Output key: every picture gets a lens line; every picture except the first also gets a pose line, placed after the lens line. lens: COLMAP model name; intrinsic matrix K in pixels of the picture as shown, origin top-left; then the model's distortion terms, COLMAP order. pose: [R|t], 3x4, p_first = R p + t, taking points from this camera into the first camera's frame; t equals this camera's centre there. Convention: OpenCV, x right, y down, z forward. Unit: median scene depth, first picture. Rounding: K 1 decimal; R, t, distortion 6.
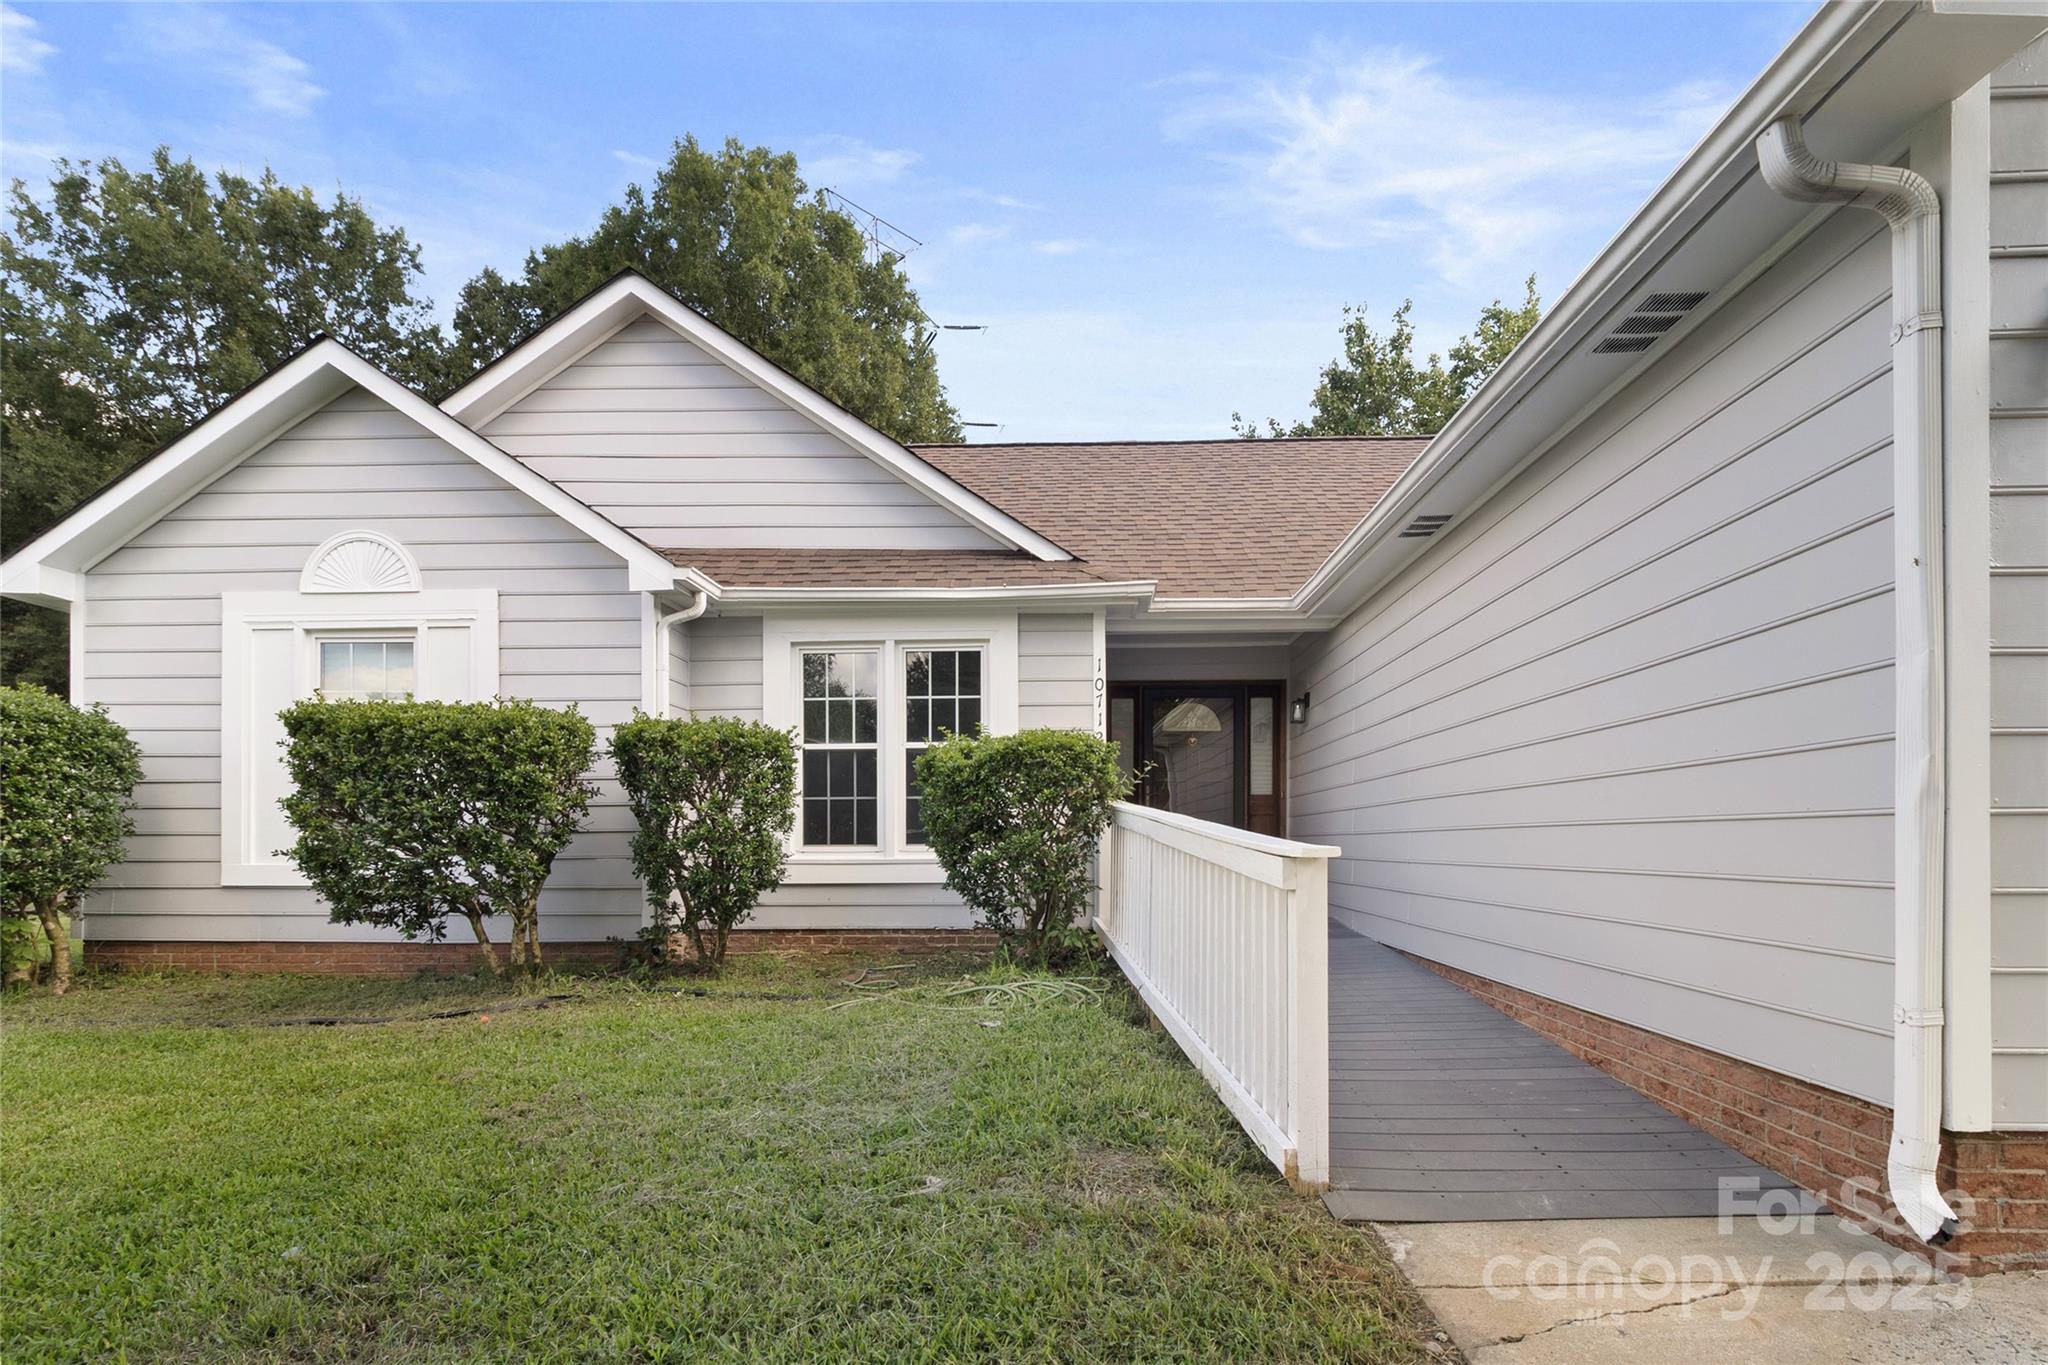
lens RADIAL K [[975.0, 0, 1033.4], [0, 975.0, 750.1], [0, 0, 1]] dist [0.001508, -0.000857]
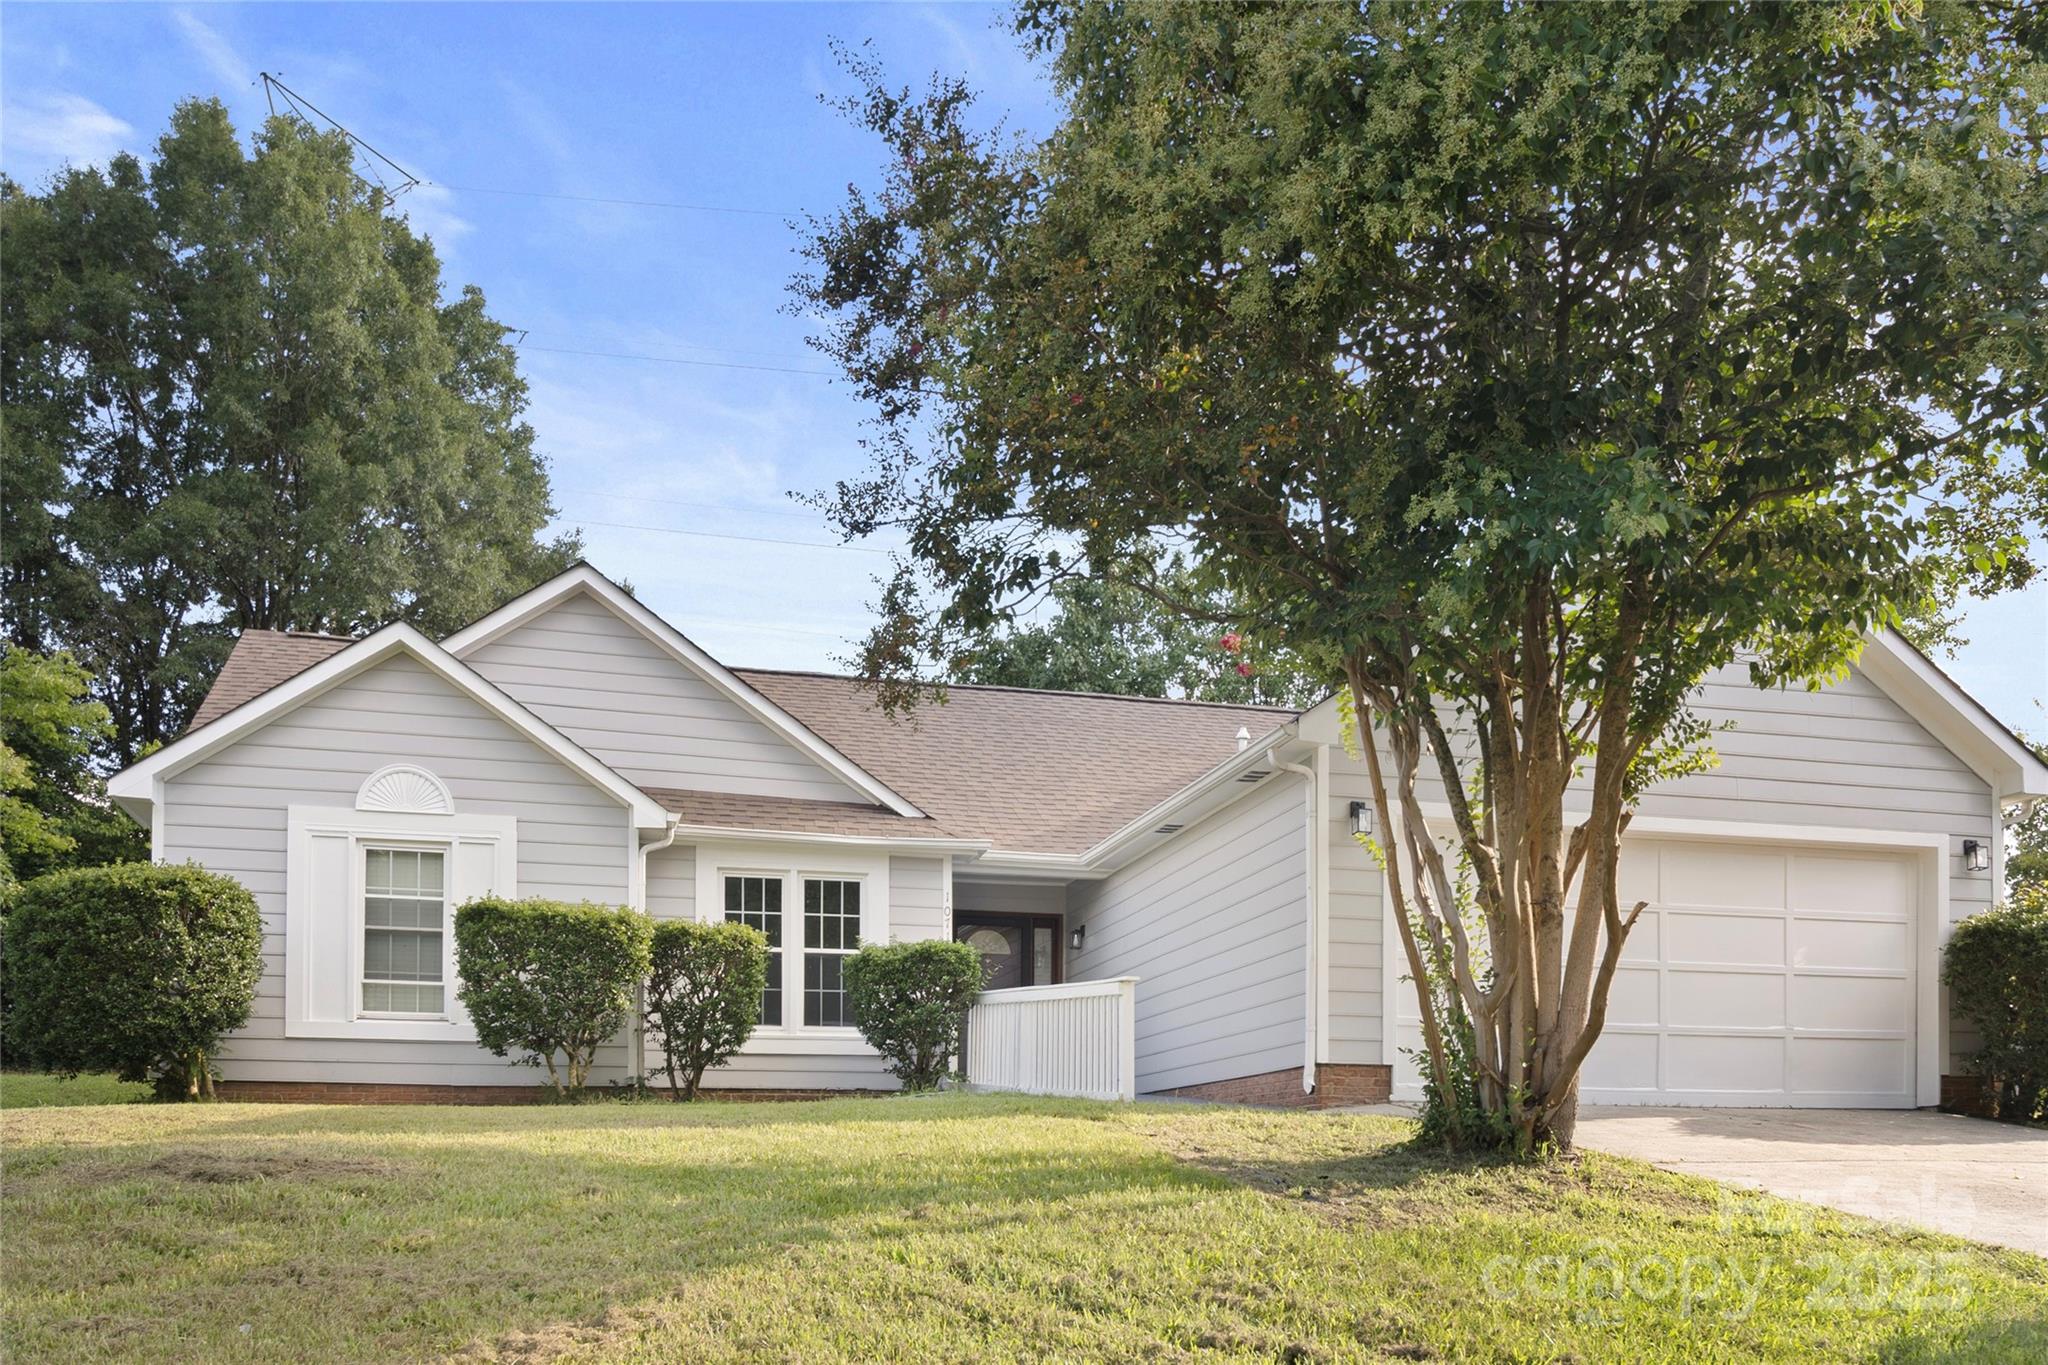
lens RADIAL K [[1710.5, 0, 1011.4], [0, 1710.5, 673.6], [0, 0, 1]] dist [-0.018800, 0.010478]
pose [[0.957704, 0.085798, 0.274667, -0.540972], [-0.027487, 0.977427, -0.209477, 0.108532], [-0.286439, 0.193068, 0.938444, -1.364462]]
